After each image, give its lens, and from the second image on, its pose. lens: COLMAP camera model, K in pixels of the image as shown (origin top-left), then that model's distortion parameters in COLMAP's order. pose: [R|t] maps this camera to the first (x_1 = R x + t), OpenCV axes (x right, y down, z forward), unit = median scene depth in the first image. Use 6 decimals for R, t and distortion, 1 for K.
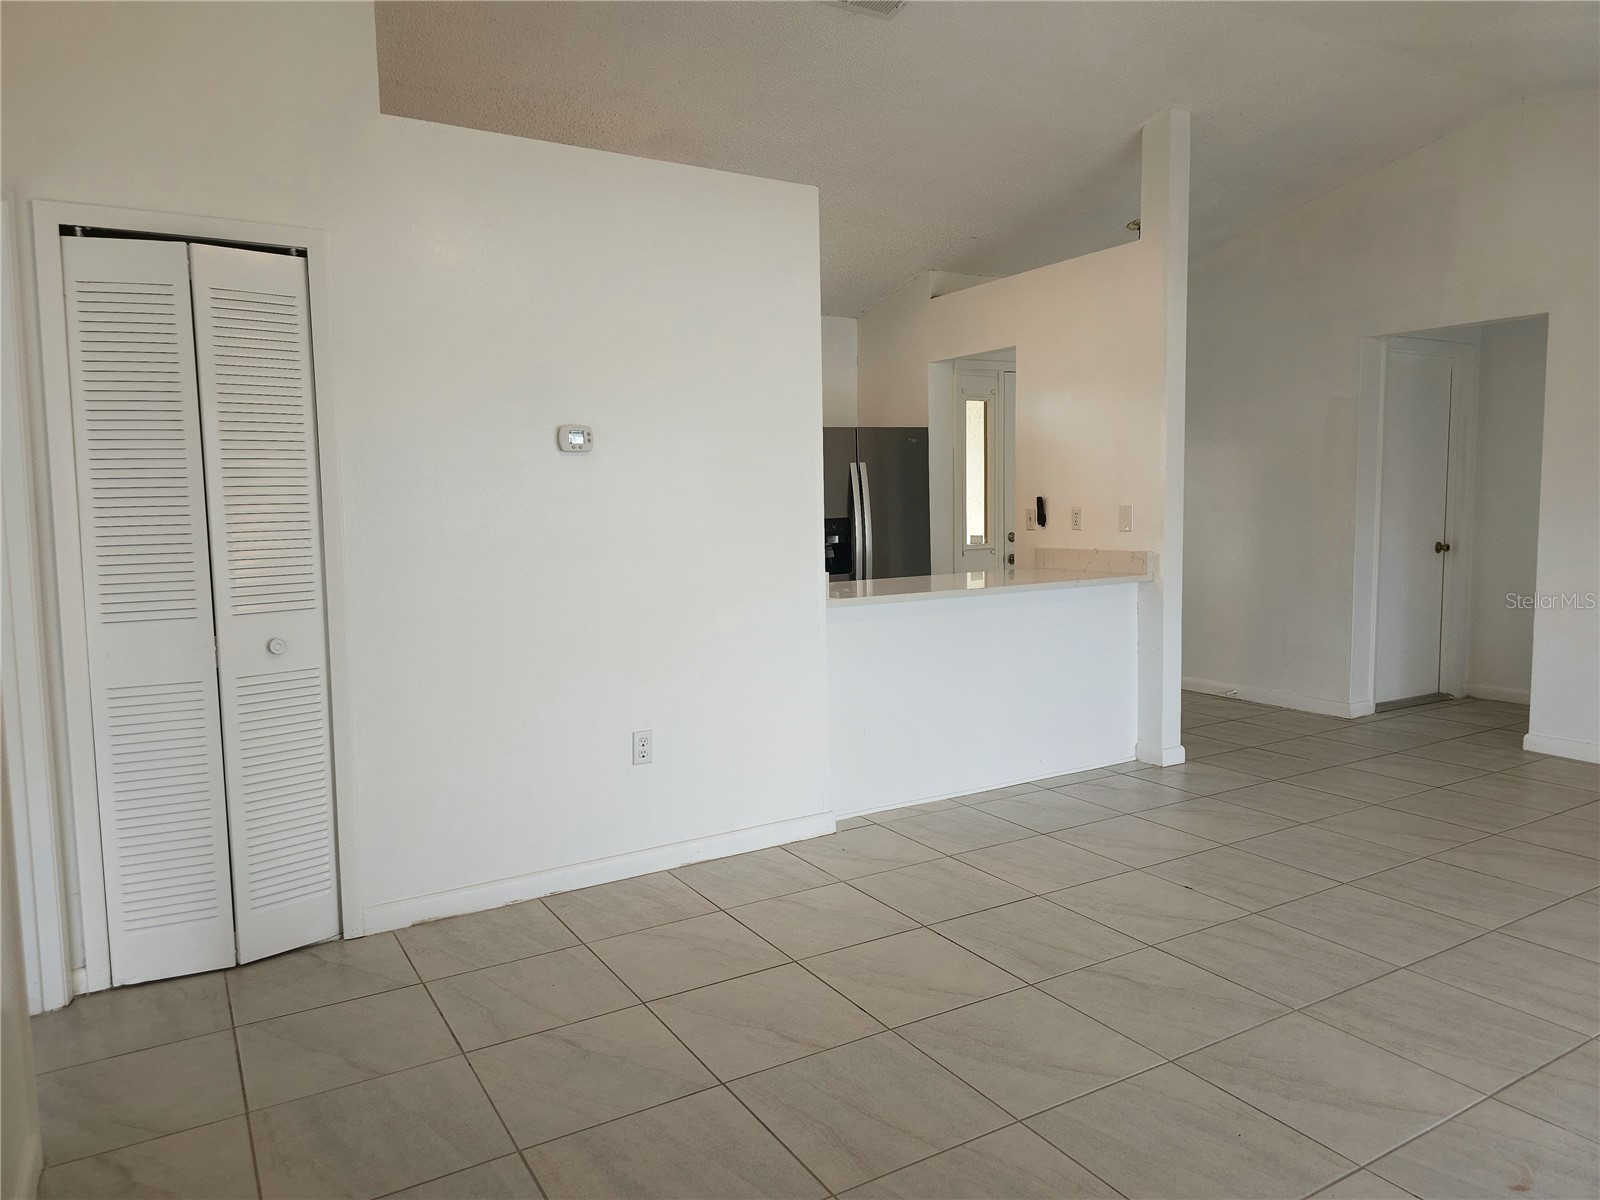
lens RADIAL K [[1082.9, 0, 799.9], [0, 1082.9, 594.5], [0, 0, 1]] dist [0.026040, -0.037232]
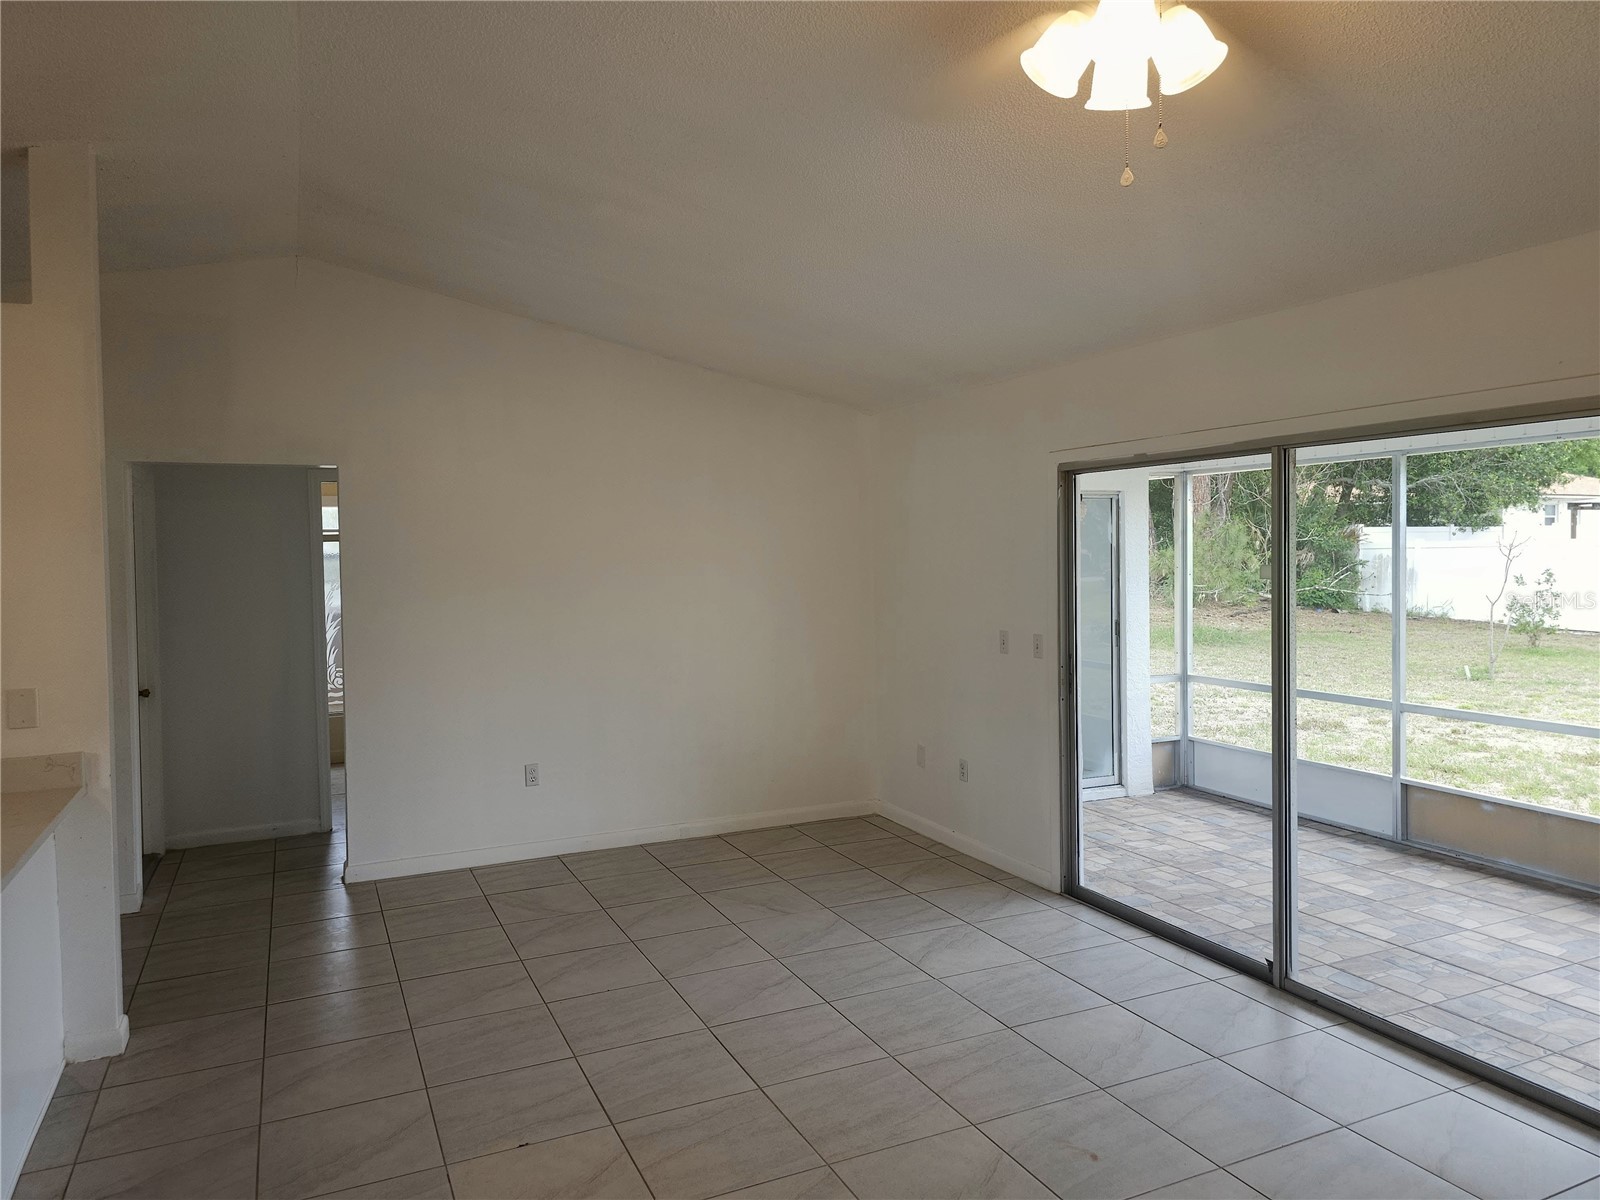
lens RADIAL K [[1082.9, 0, 792.3], [0, 1082.9, 586.2], [0, 0, 1]] dist [0.026040, -0.037232]
pose [[0.112812, -0.017459, 0.993463, -0.385576], [0.112118, 0.993684, 0.004731, -0.119799], [-0.987270, 0.110852, 0.114057, 0.571965]]
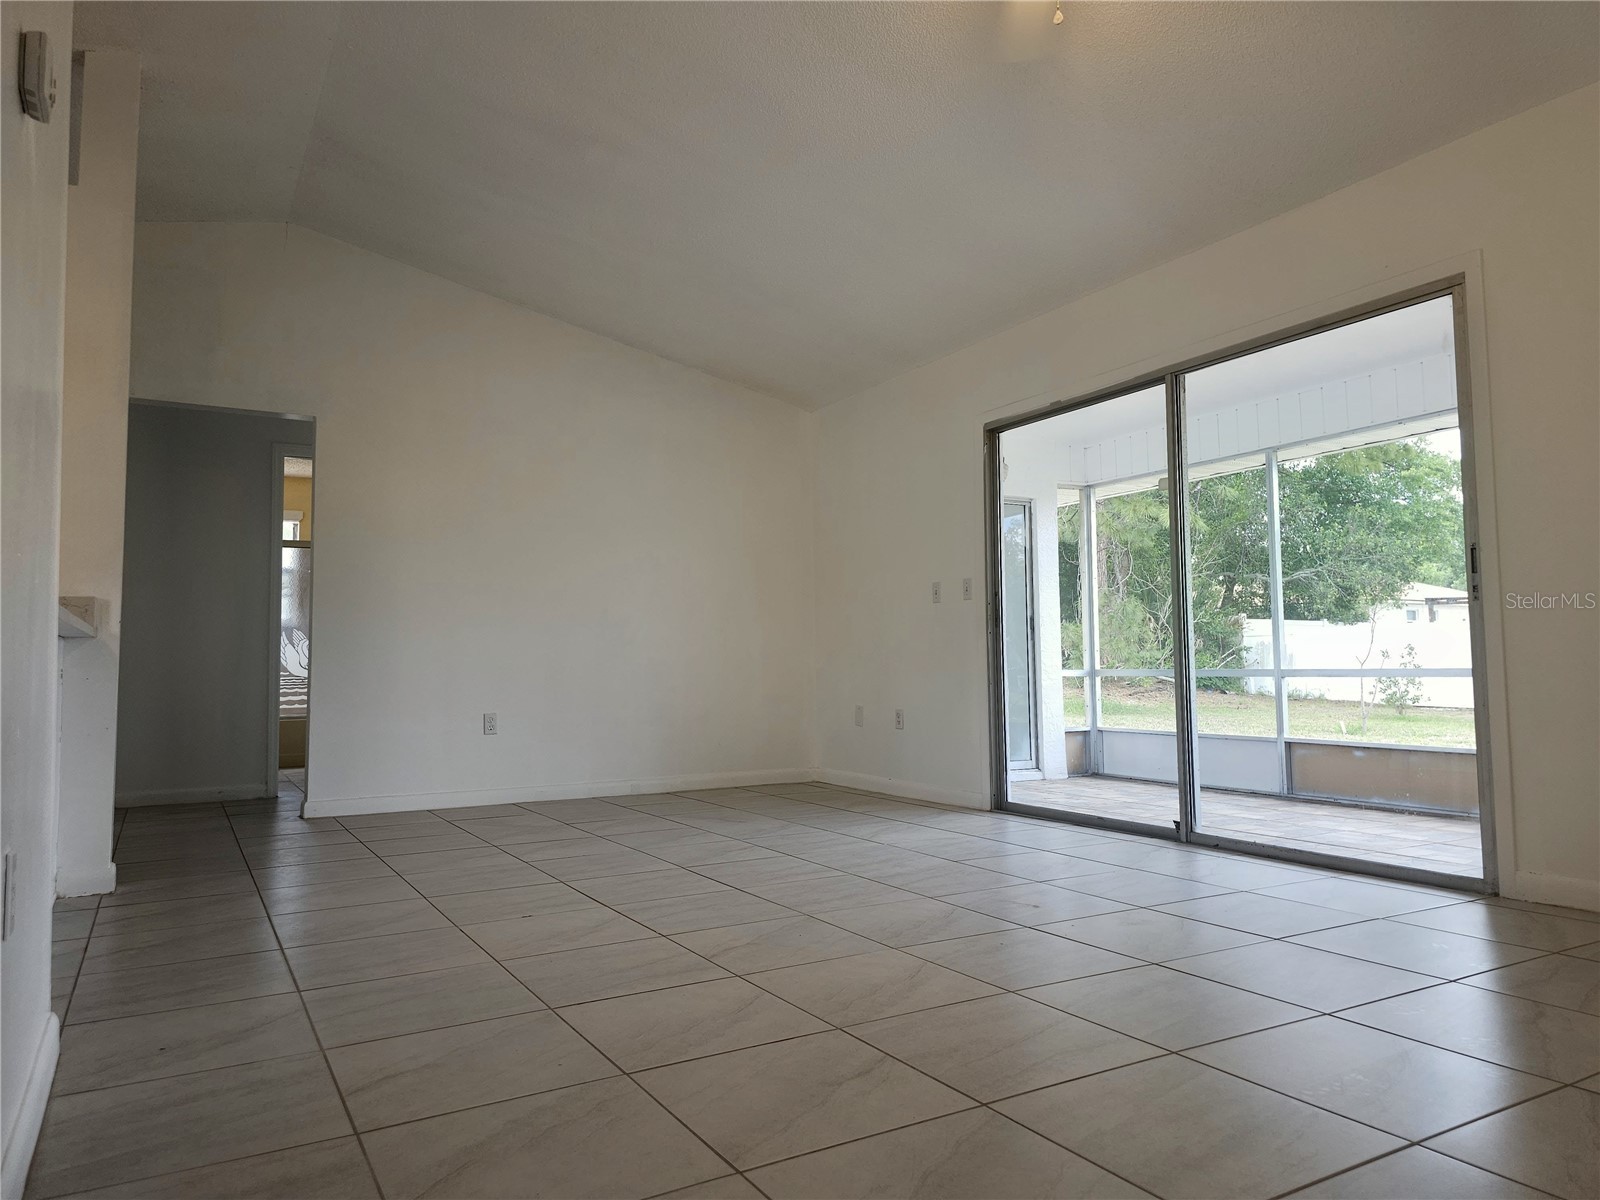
lens RADIAL K [[1082.9, 0, 809.6], [0, 1082.9, 603.8], [0, 0, 1]] dist [0.026040, -0.037232]
pose [[0.012490, 0.081766, 0.996573, -0.497319], [0.108762, 0.990627, -0.082641, 0.098741], [-0.993989, 0.109421, 0.003480, 0.641216]]
